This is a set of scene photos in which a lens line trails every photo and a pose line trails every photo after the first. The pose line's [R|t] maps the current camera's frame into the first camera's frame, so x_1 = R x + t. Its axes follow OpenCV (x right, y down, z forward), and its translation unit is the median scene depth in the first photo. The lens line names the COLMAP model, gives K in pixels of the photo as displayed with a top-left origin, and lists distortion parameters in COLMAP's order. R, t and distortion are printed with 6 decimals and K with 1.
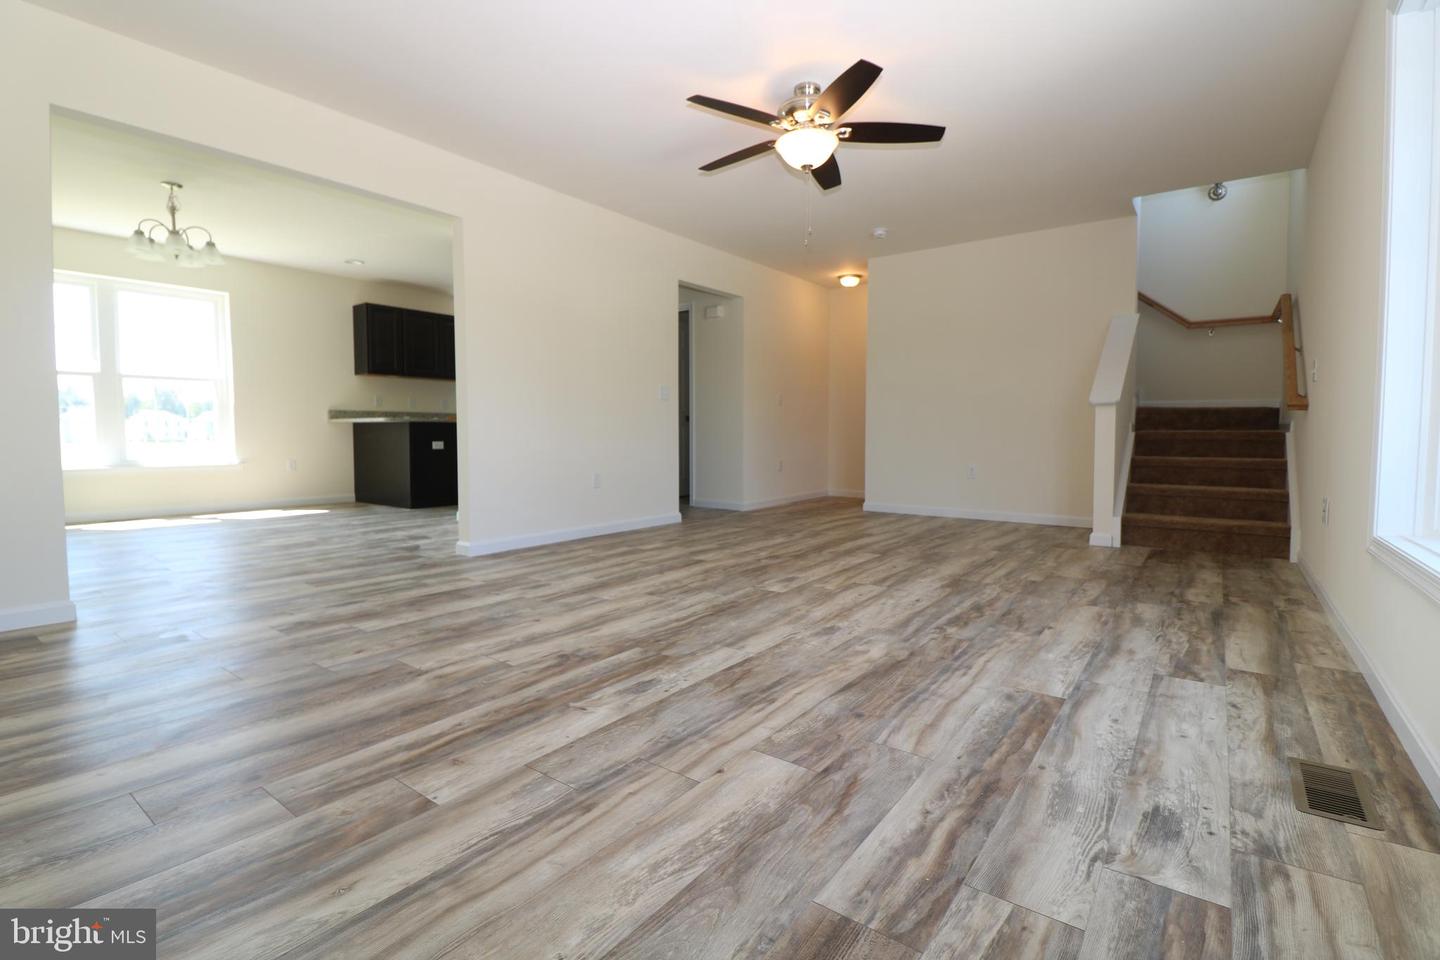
lens RADIAL K [[666.6, 0, 707.9], [0, 666.6, 447.2], [0, 0, 1]] dist [-0.002911, -0.010400]
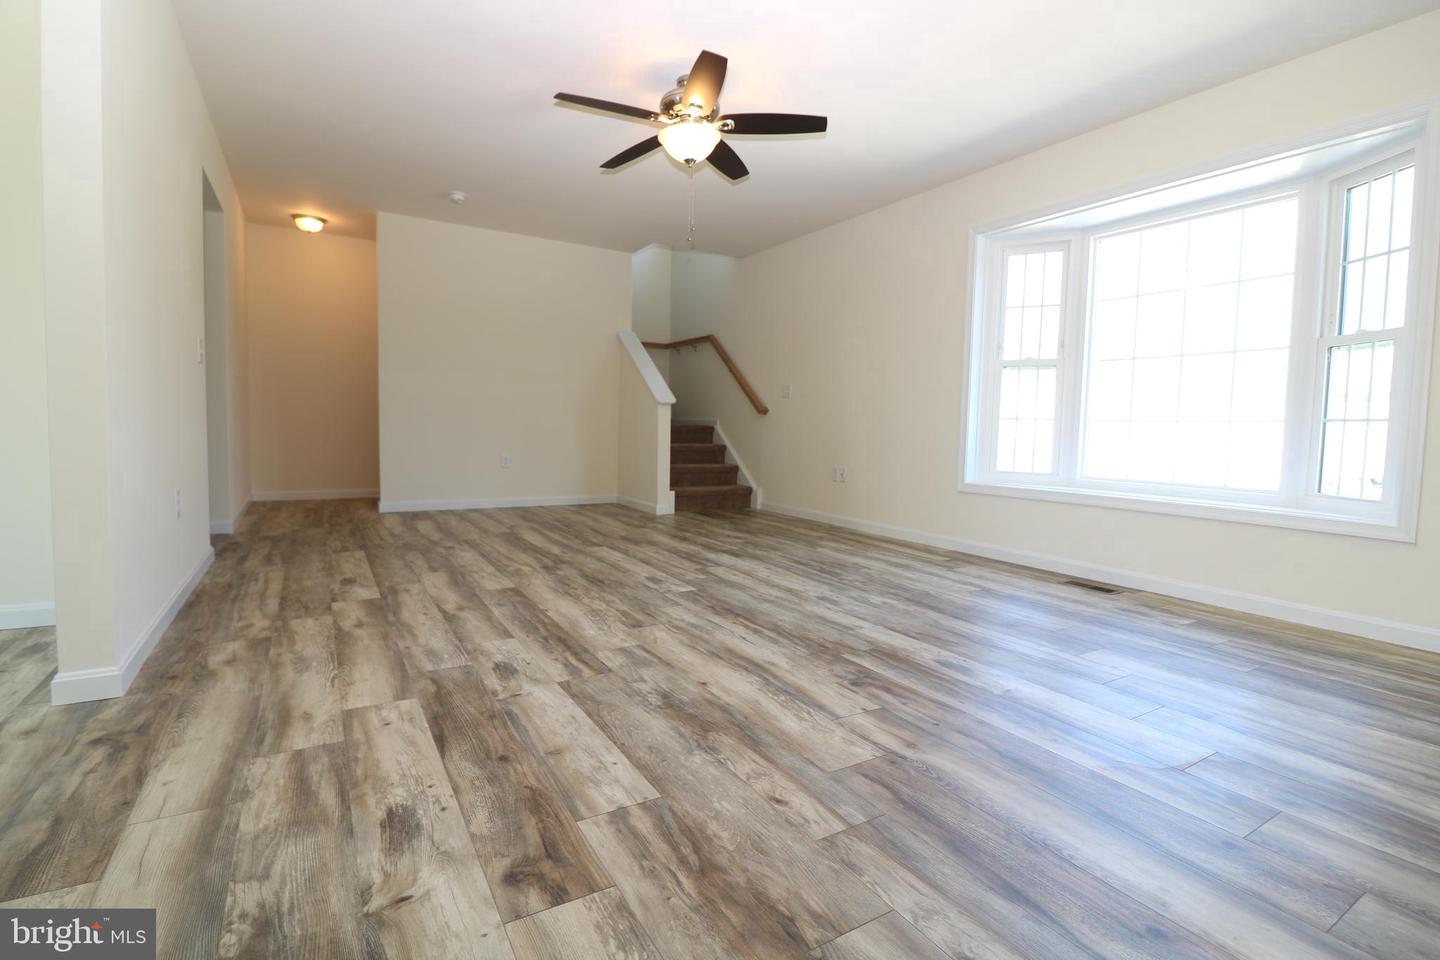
lens RADIAL K [[666.6, 0, 719.4], [0, 666.6, 451.1], [0, 0, 1]] dist [-0.002911, -0.010400]
pose [[0.362588, -0.027628, 0.931540, -1.067874], [-0.009122, 0.999407, 0.033191, -0.030814], [-0.931905, -0.020533, 0.362121, 0.810631]]
